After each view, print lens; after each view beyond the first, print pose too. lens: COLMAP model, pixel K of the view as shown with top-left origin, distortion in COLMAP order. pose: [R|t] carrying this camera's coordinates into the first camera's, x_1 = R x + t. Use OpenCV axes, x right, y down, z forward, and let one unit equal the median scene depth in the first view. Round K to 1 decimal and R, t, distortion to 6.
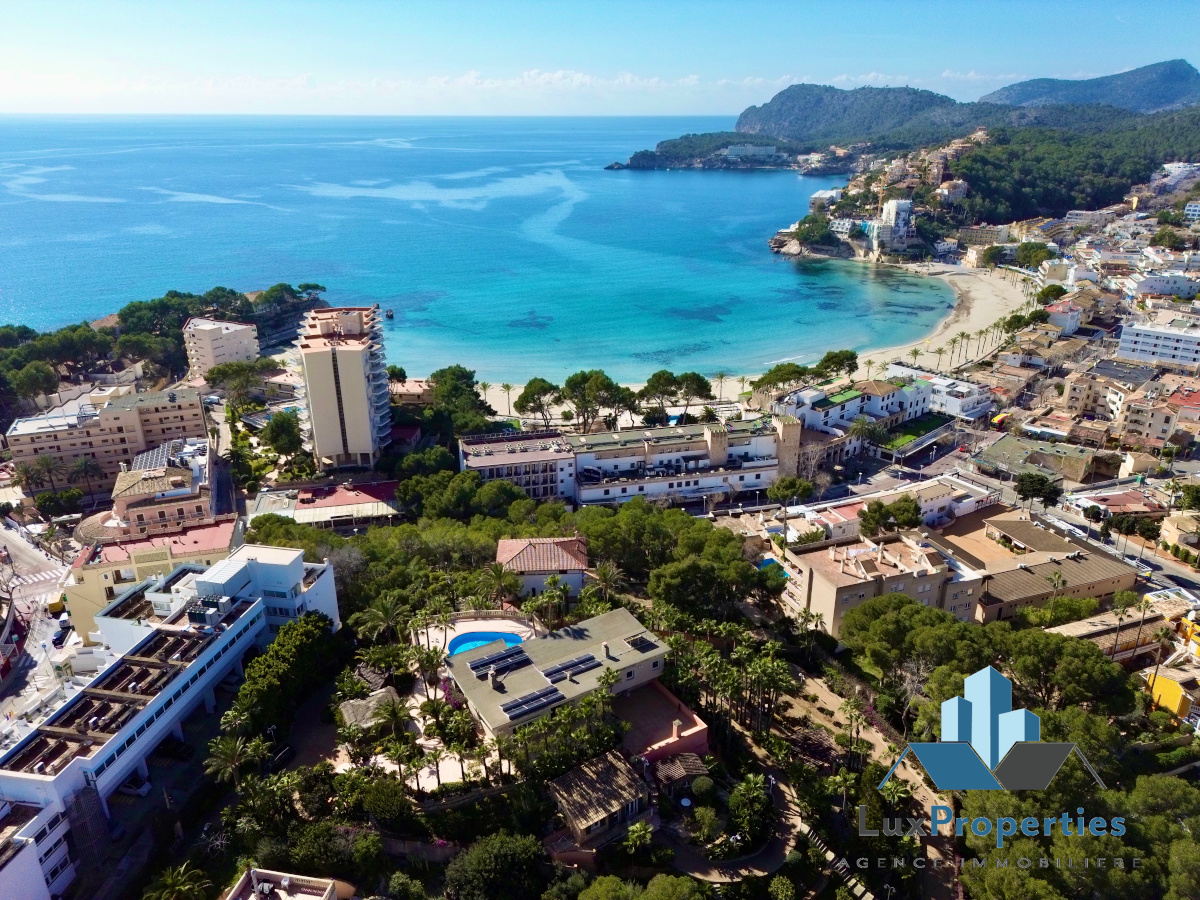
lens RADIAL K [[839.7, 0, 604.0], [0, 839.7, 450.0], [0, 0, 1]] dist [0.069308, -0.054915]
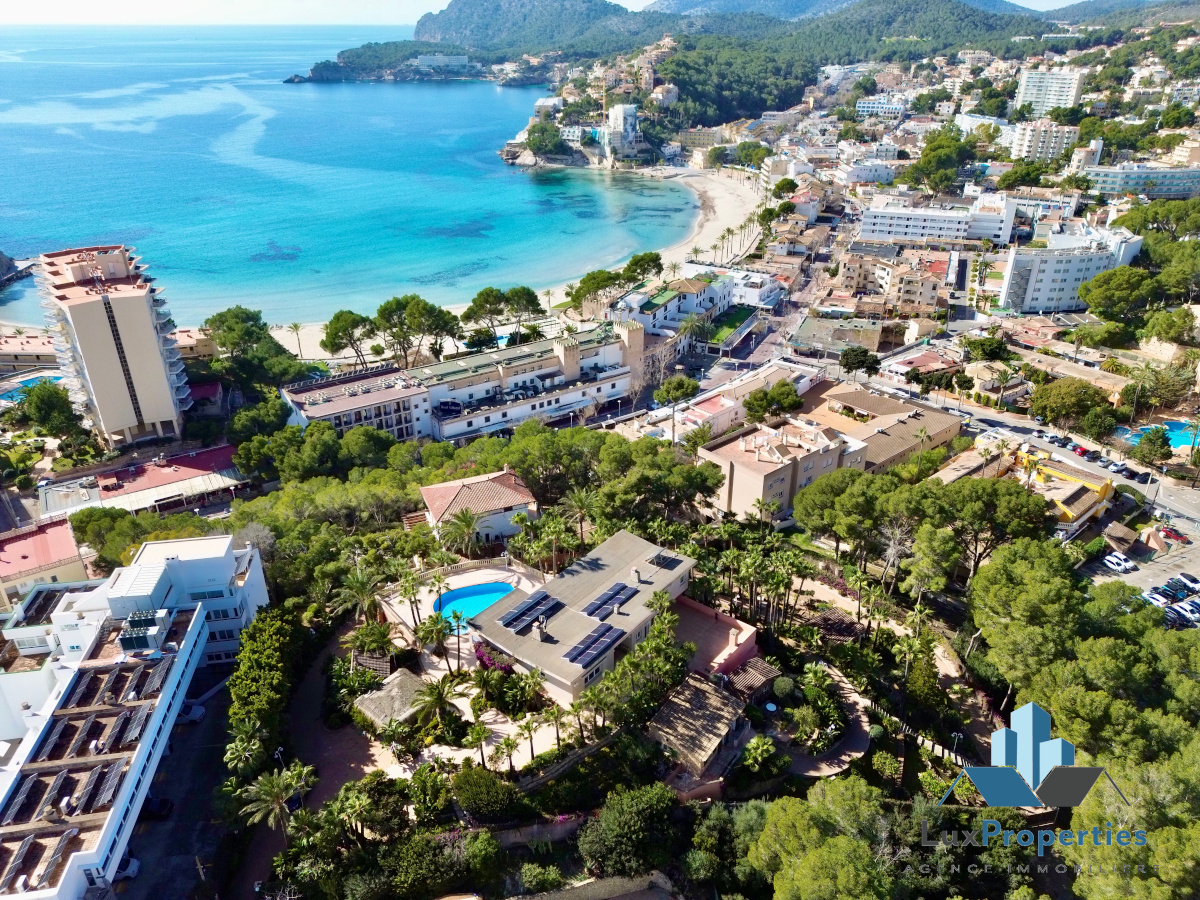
lens RADIAL K [[839.7, 0, 604.0], [0, 839.7, 450.0], [0, 0, 1]] dist [0.069308, -0.054915]
pose [[0.938739, -0.158865, 0.305828, -0.125860], [0.131695, 0.985428, 0.107650, -0.001249], [-0.318473, -0.060780, 0.945981, 0.062277]]
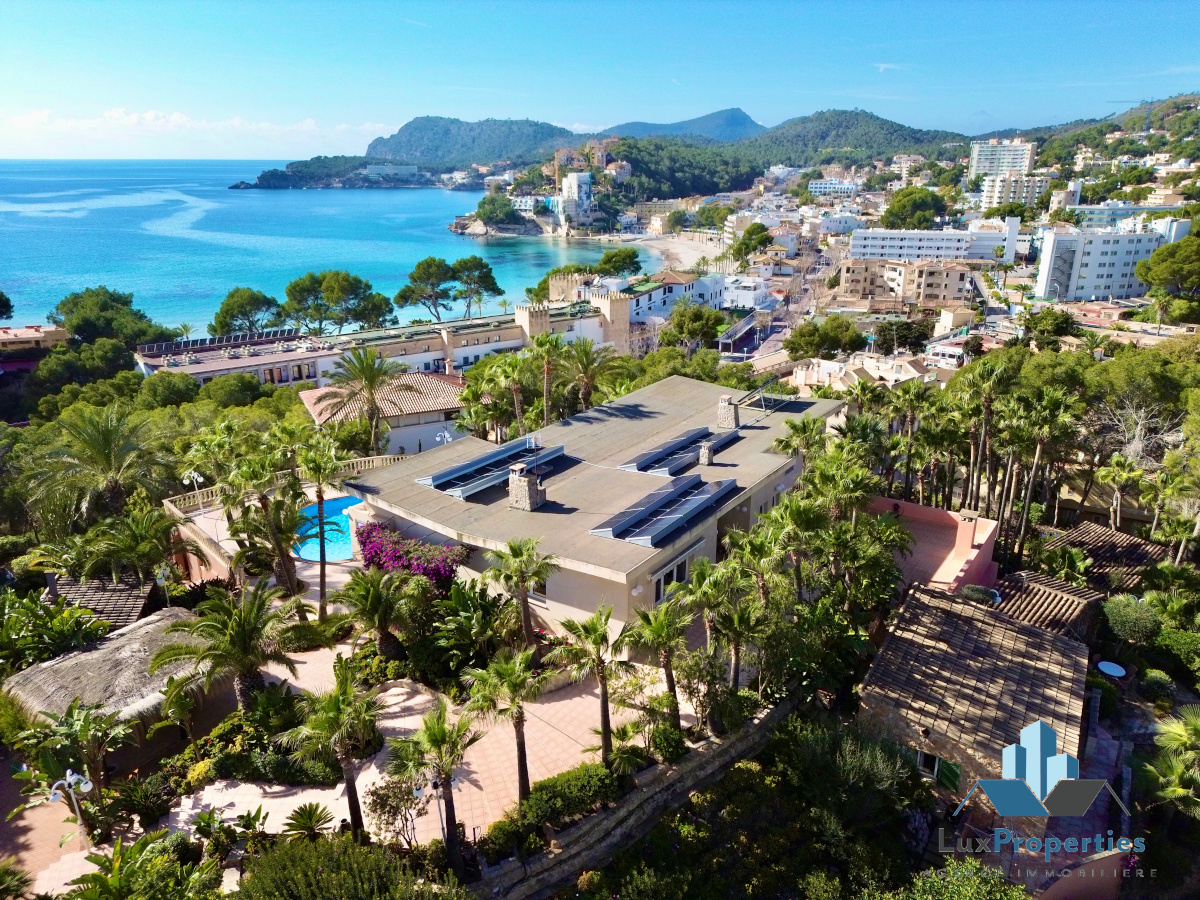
lens RADIAL K [[839.7, 0, 604.0], [0, 839.7, 450.0], [0, 0, 1]] dist [0.069308, -0.054915]
pose [[0.915770, -0.133443, 0.378891, -0.094478], [0.151481, 0.988295, -0.018054, 0.109554], [-0.372047, 0.073928, 0.925265, 0.272713]]
